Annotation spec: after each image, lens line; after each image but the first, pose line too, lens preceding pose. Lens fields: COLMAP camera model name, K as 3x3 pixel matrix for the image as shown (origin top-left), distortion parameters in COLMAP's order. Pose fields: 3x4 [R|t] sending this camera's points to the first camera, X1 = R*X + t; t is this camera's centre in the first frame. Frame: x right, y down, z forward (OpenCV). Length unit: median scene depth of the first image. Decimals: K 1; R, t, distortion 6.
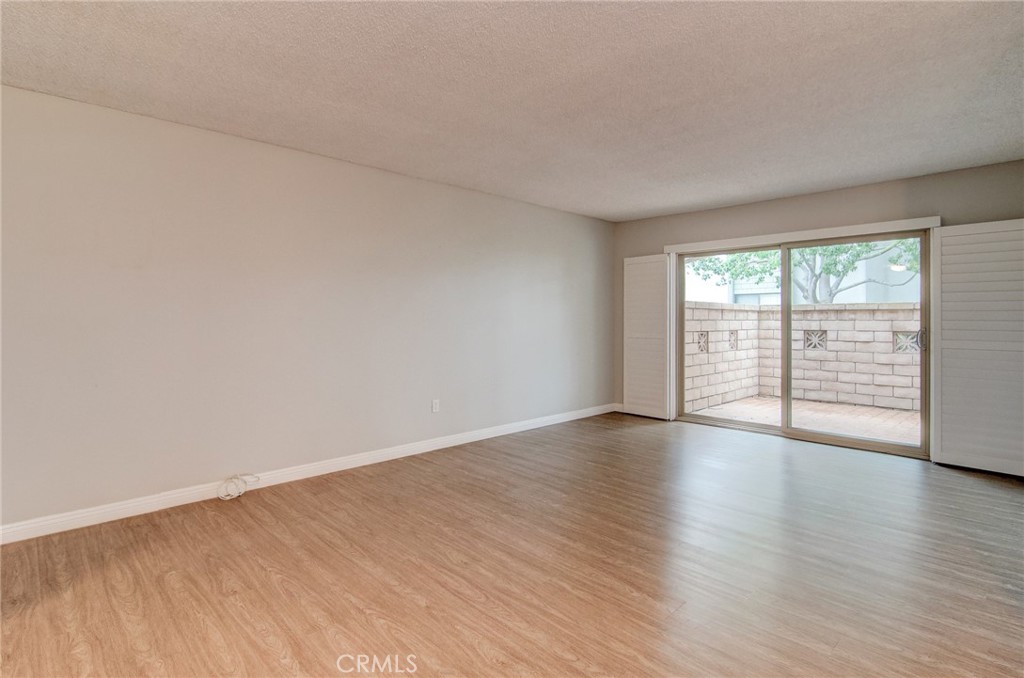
lens RADIAL K [[522.5, 0, 511.6], [0, 522.5, 319.3], [0, 0, 1]] dist [0.014757, 0.000009]
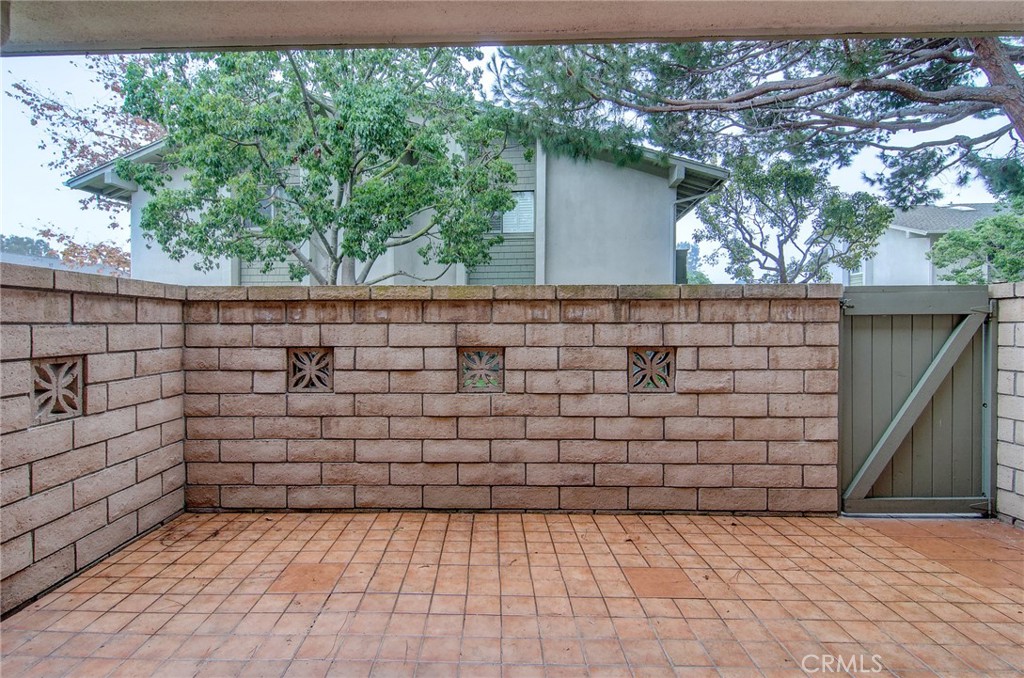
lens RADIAL K [[556.5, 0, 509.8], [0, 556.5, 320.4], [0, 0, 1]] dist [0.020930, -0.001203]
pose [[0.694183, 0.001884, 0.719796, 0.364326], [0.002468, 0.999984, -0.004997, 0.001804], [-0.719794, 0.005246, 0.694167, 0.566887]]
